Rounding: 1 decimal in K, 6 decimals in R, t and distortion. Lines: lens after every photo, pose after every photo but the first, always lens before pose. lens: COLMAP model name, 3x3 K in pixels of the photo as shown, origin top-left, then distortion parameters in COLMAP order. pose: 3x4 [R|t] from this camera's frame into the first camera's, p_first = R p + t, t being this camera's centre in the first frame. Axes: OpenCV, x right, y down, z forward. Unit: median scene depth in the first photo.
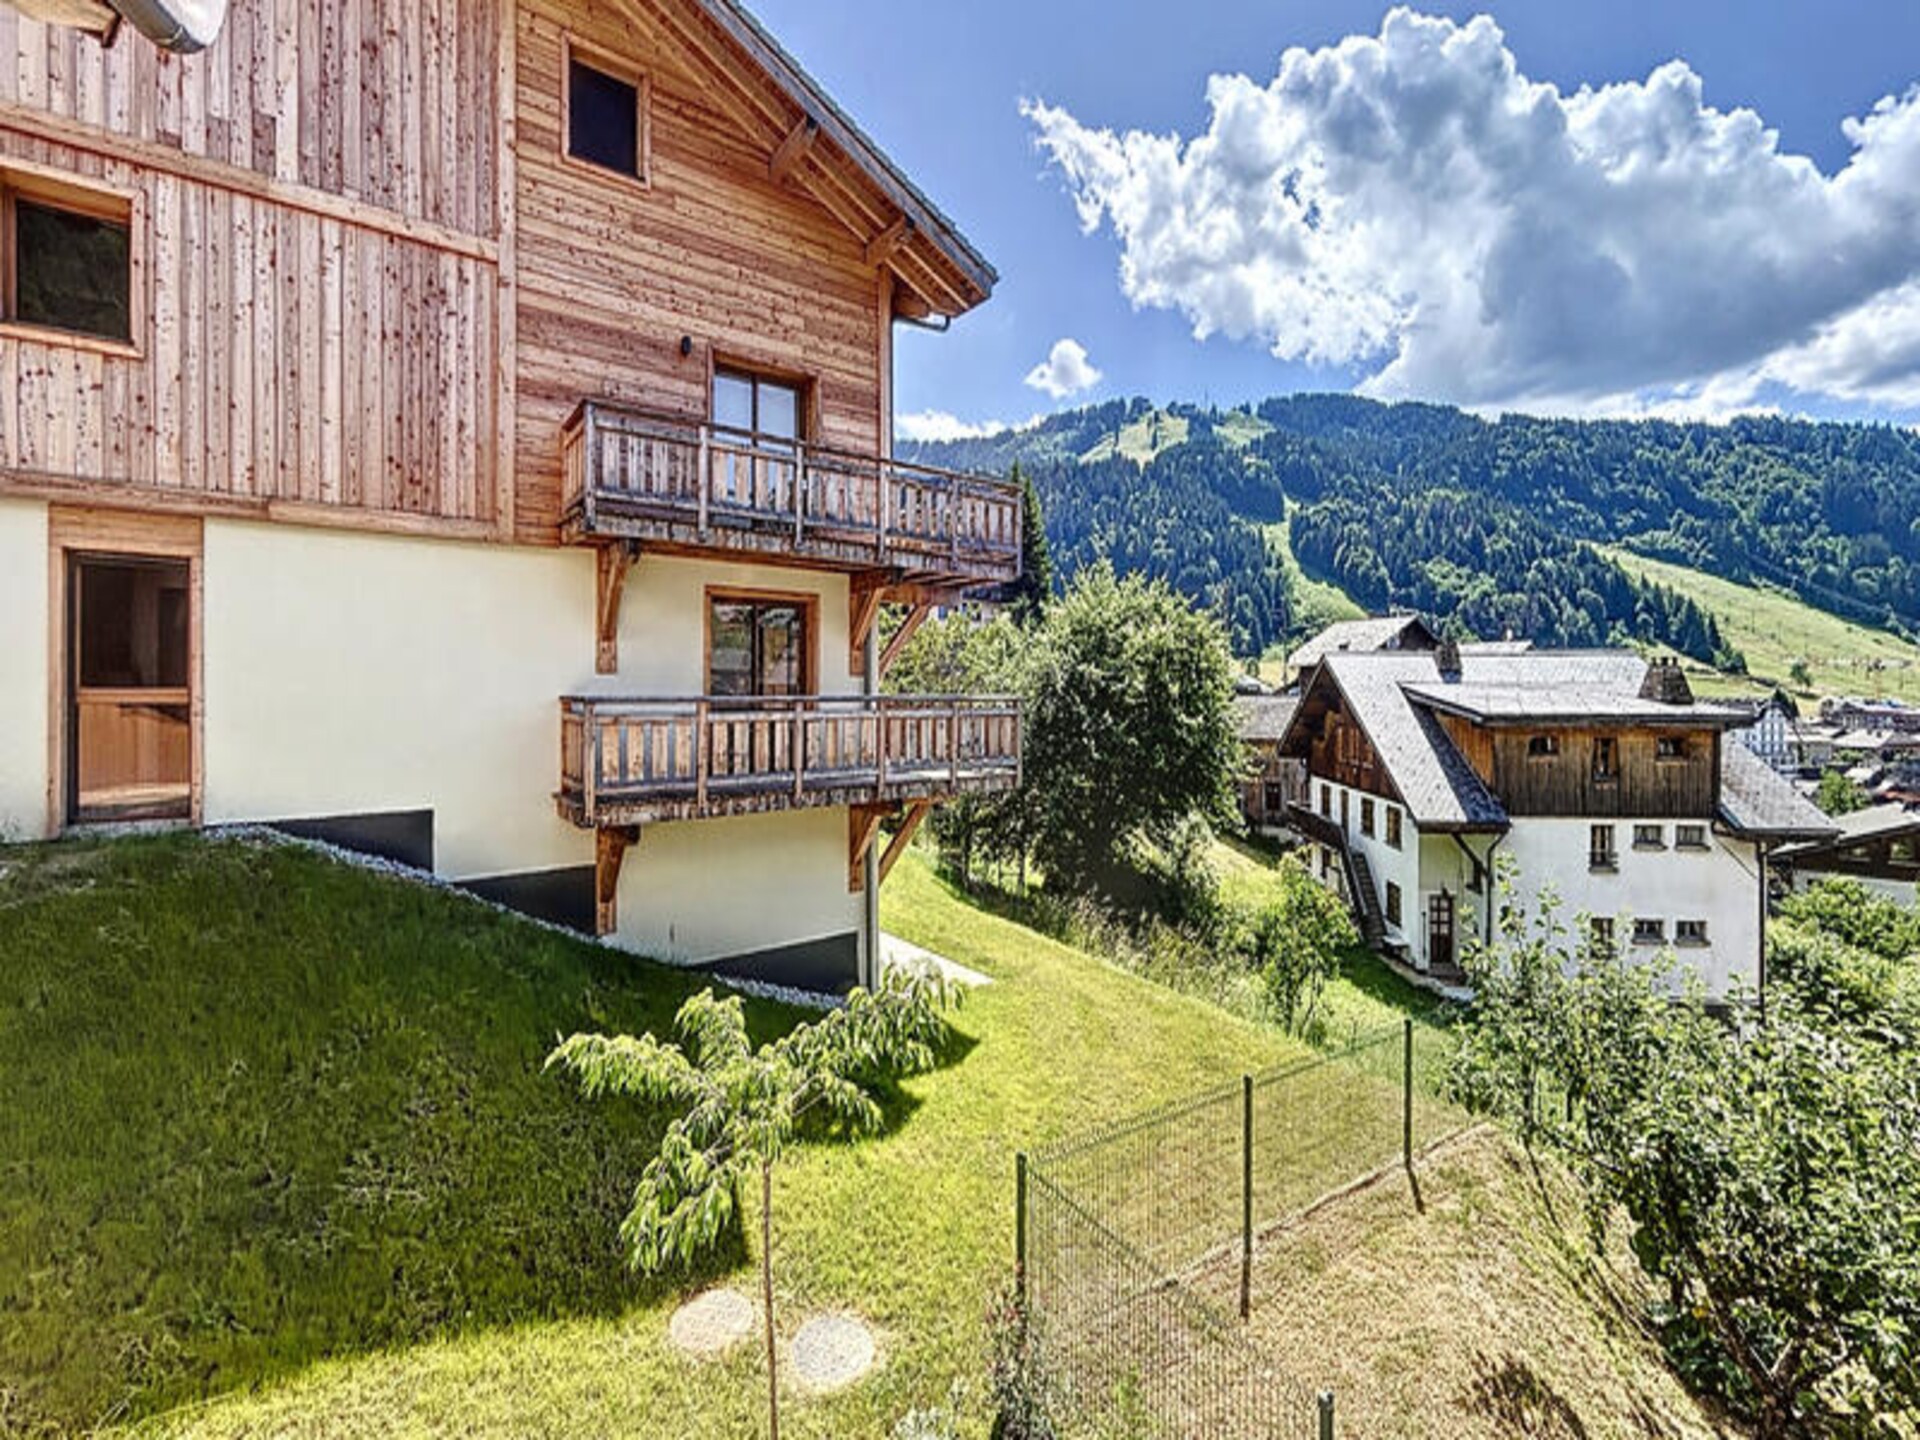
lens RADIAL K [[814.3, 0, 965.6], [0, 814.3, 683.0], [0, 0, 1]] dist [-0.000311, 0.000949]
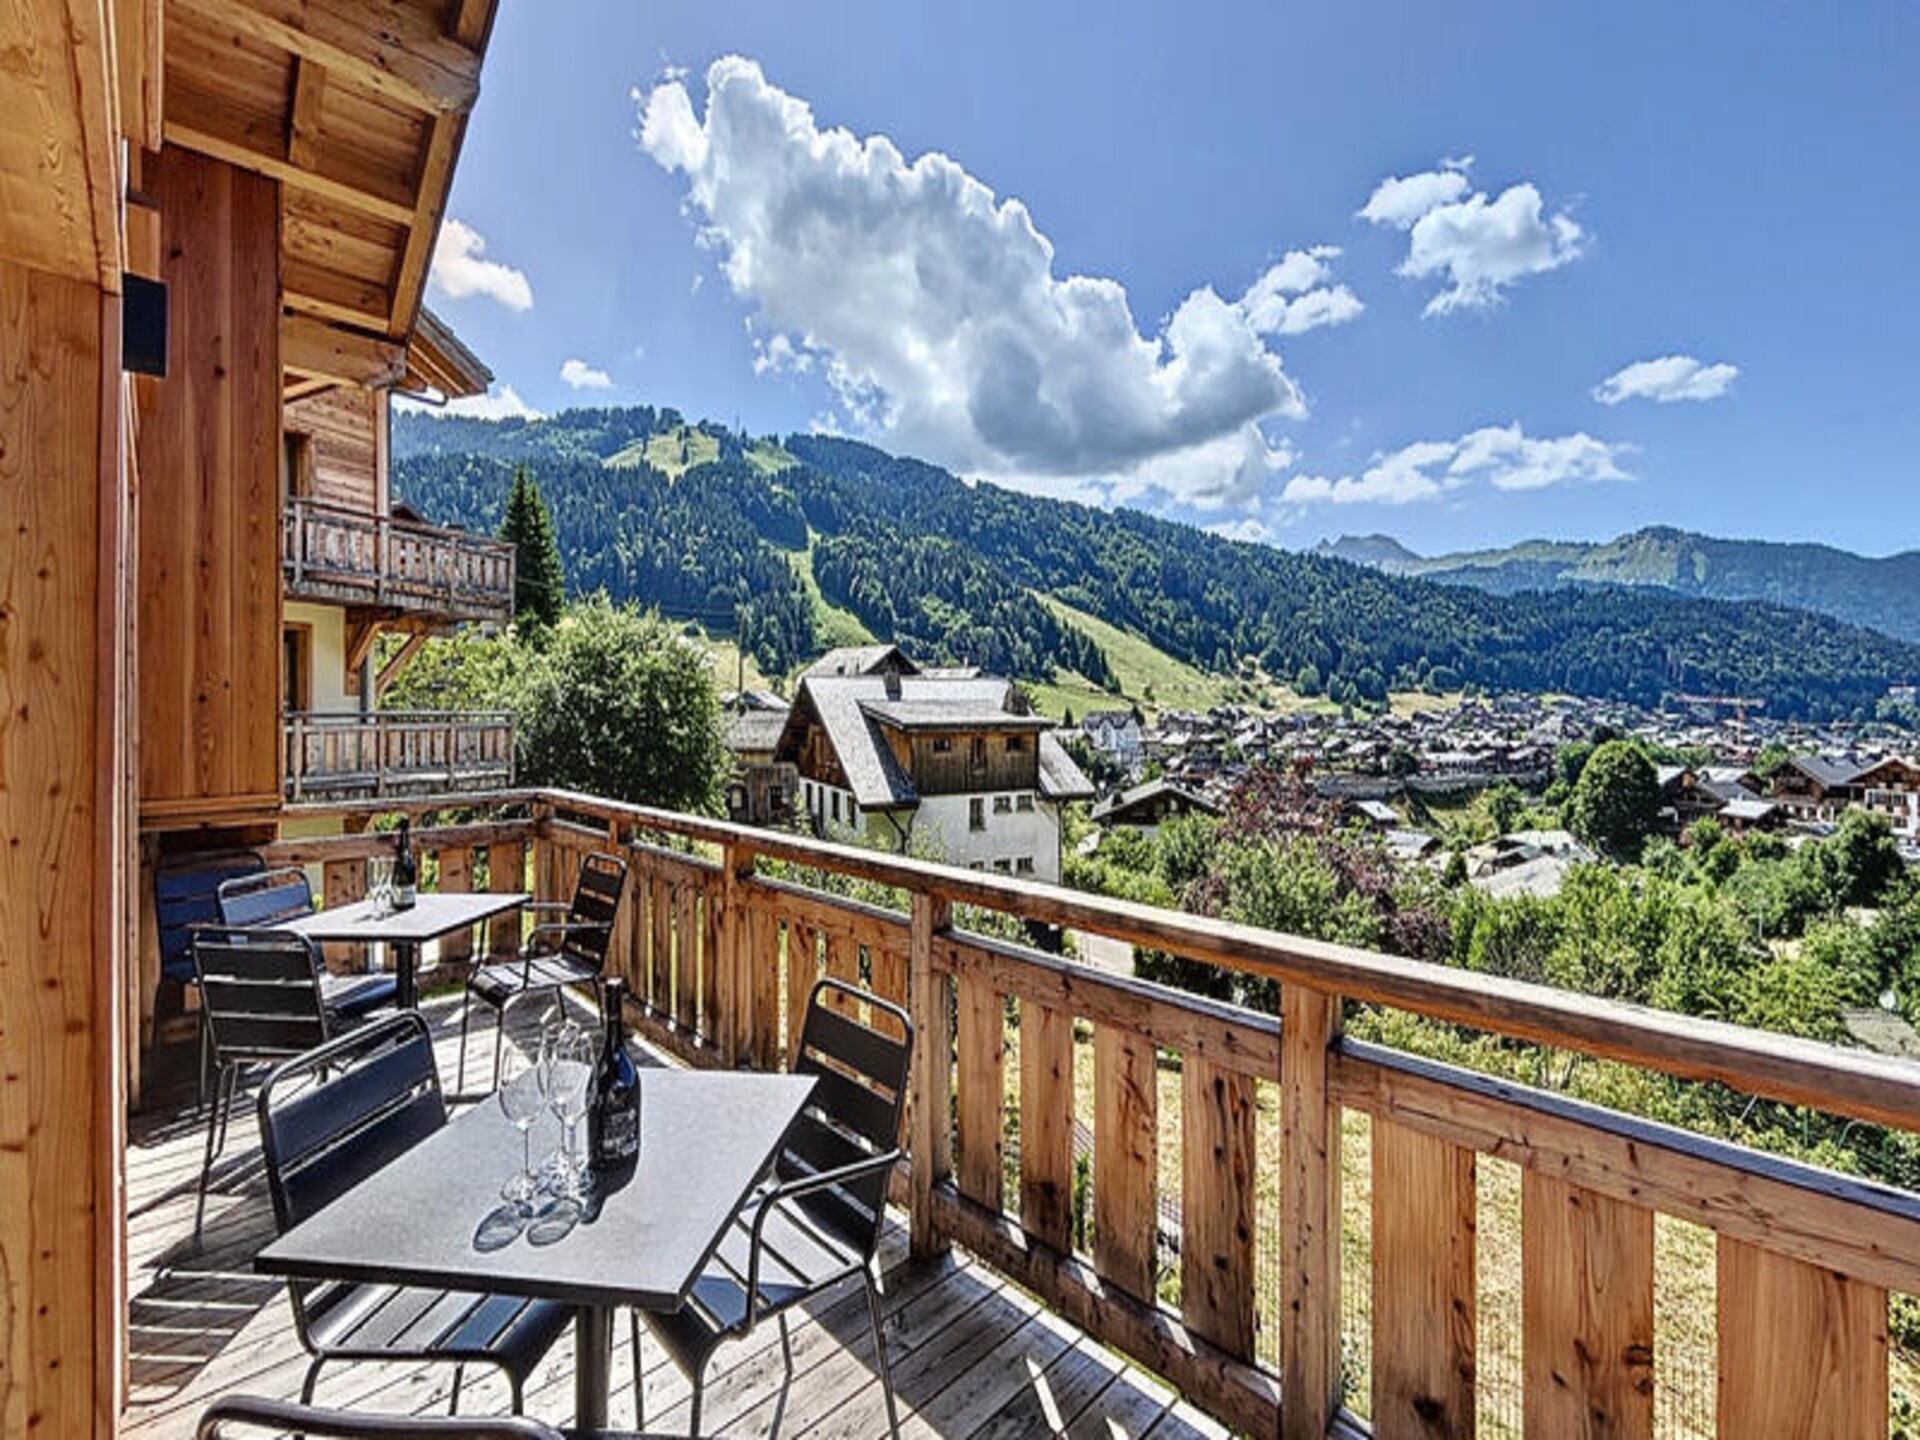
lens RADIAL K [[794.7, 0, 954.5], [0, 794.7, 704.3], [0, 0, 1]] dist [-0.004624, 0.000391]
pose [[0.850120, -0.001064, 0.526588, 0.000165], [-0.002299, 0.999981, 0.005731, -0.001319], [-0.526584, -0.006083, 0.850101, -0.127602]]
